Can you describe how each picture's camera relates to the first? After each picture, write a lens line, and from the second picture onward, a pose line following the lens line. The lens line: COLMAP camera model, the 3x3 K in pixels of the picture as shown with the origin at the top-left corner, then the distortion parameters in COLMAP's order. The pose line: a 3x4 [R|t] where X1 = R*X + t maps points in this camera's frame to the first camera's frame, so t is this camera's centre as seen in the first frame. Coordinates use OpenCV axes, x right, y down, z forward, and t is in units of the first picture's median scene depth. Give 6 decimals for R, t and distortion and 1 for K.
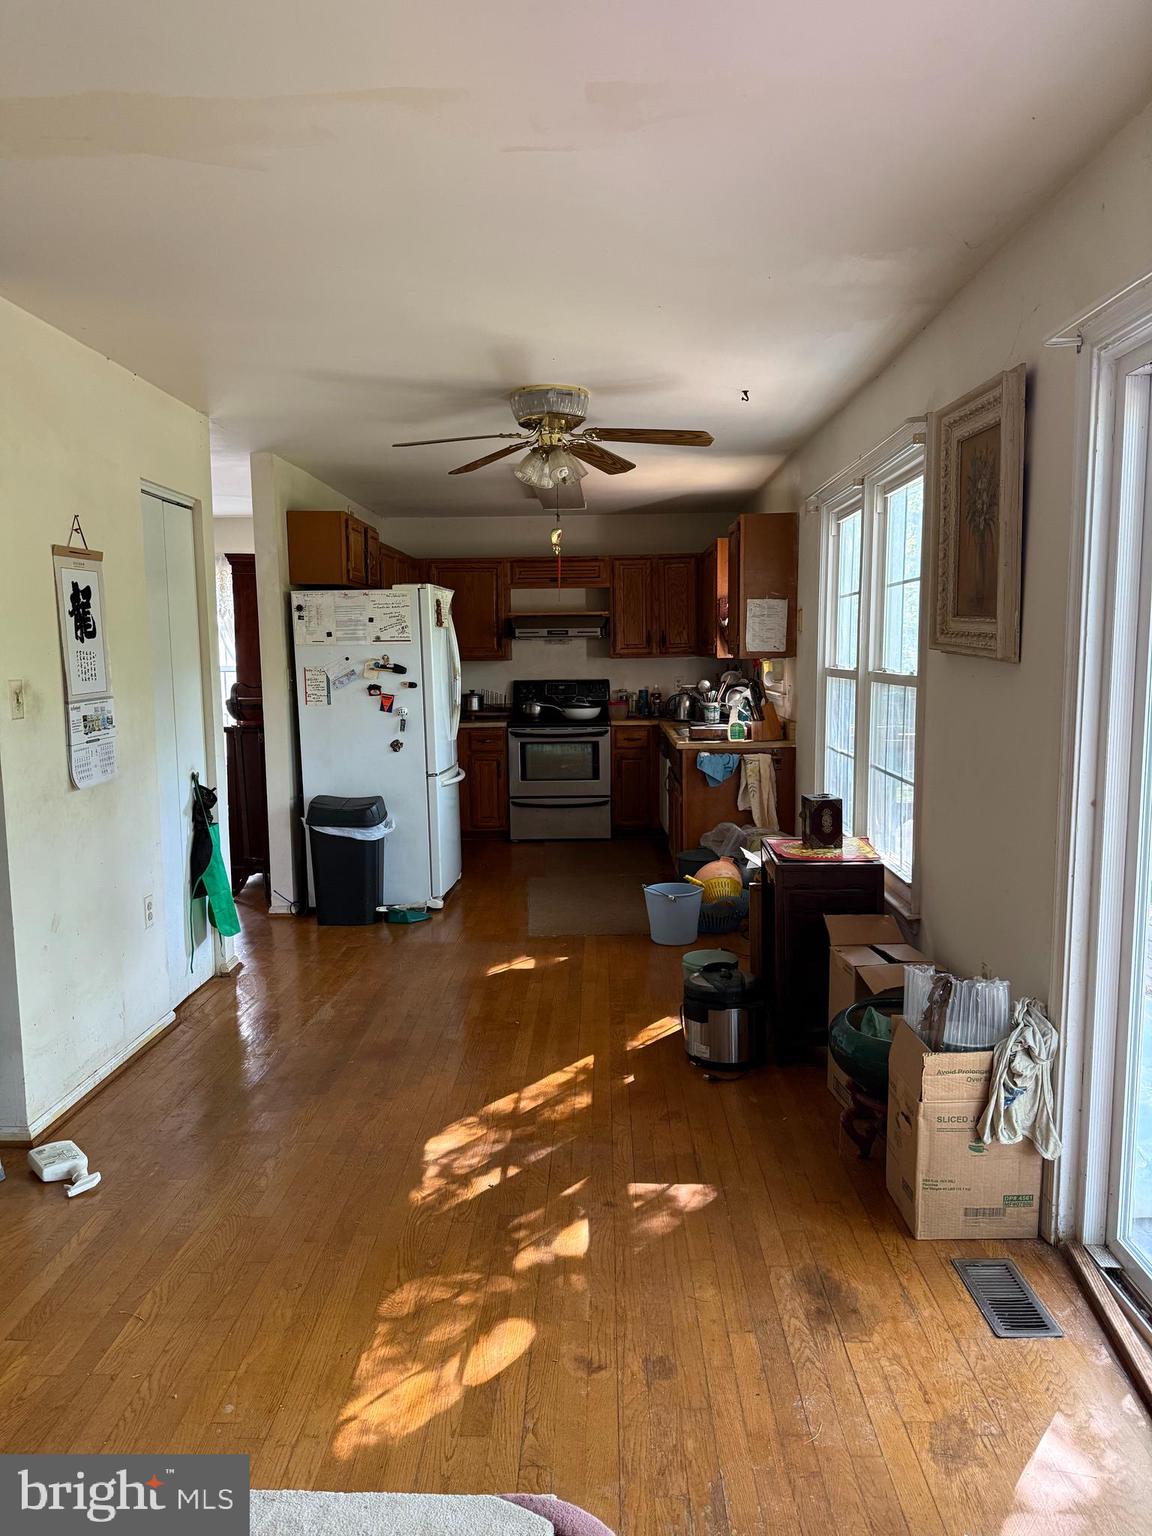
lens RADIAL K [[1081.4, 0, 576.0], [0, 1081.4, 768.0], [0, 0, 1]] dist [0.004109, -0.005117]
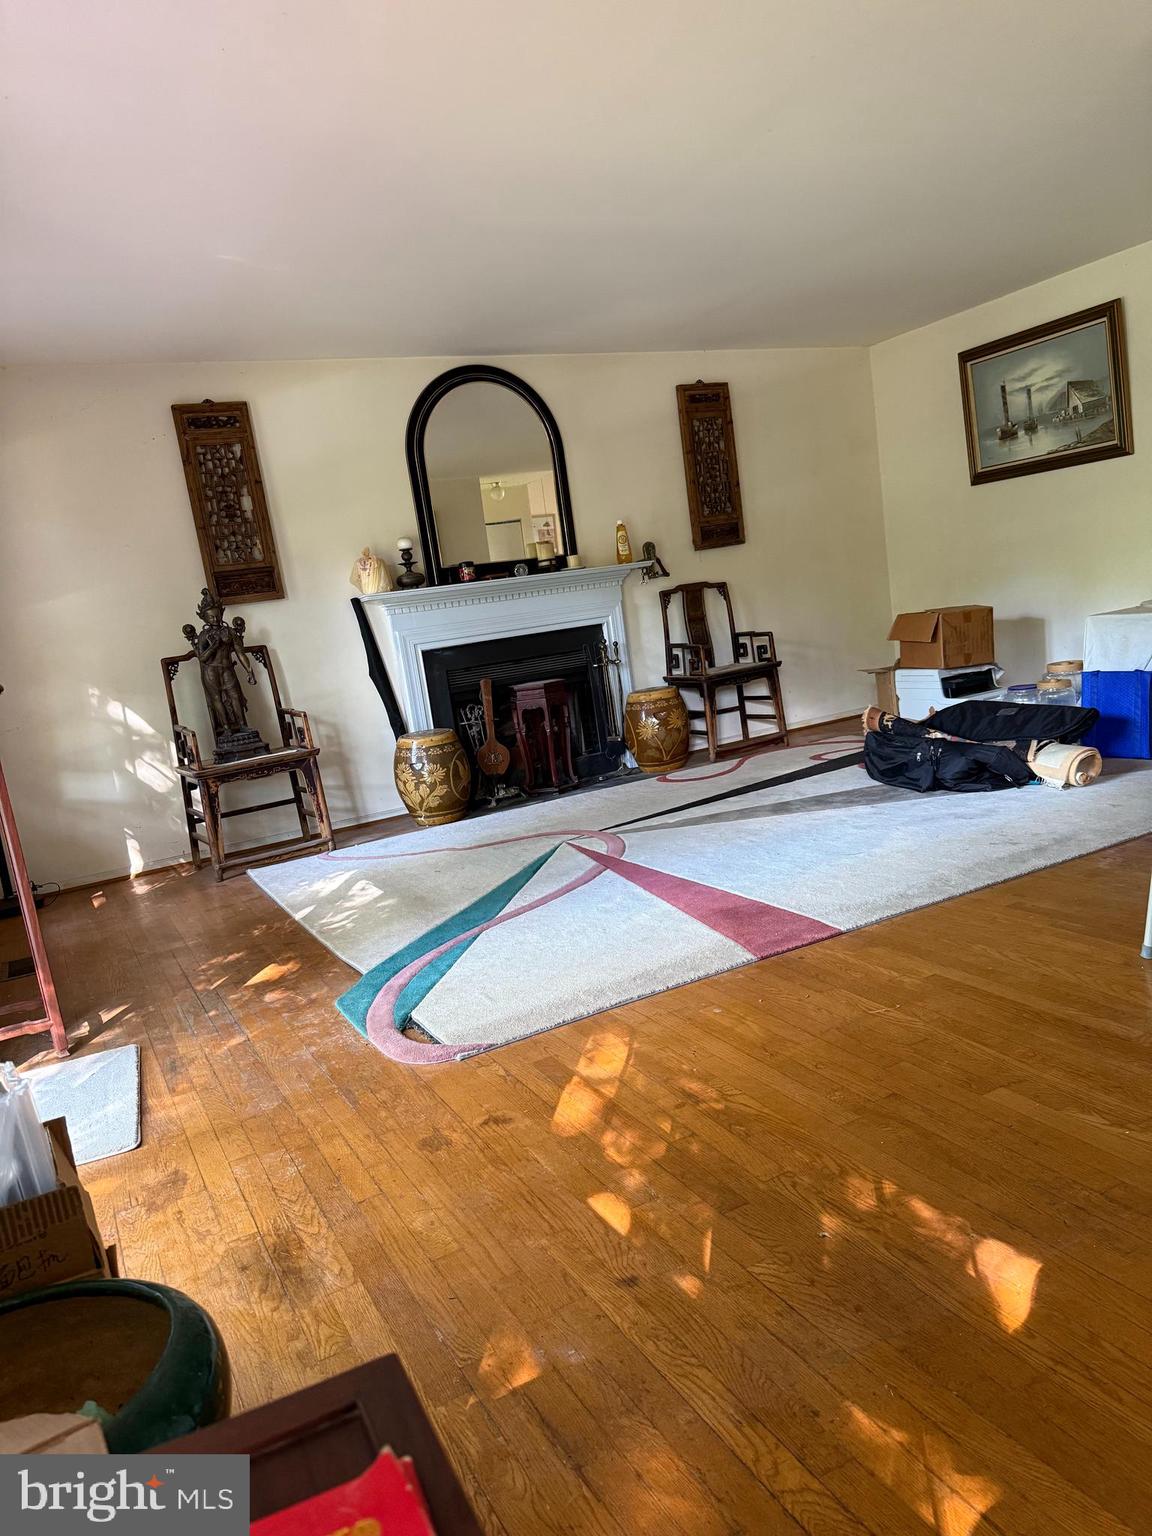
lens RADIAL K [[1081.4, 0, 576.0], [0, 1081.4, 768.0], [0, 0, 1]] dist [0.004109, -0.005117]
pose [[-0.863398, 0.206412, -0.460368, 0.358830], [0.088167, 0.960167, 0.265151, -0.060655], [0.496761, 0.188342, -0.847205, 1.849802]]
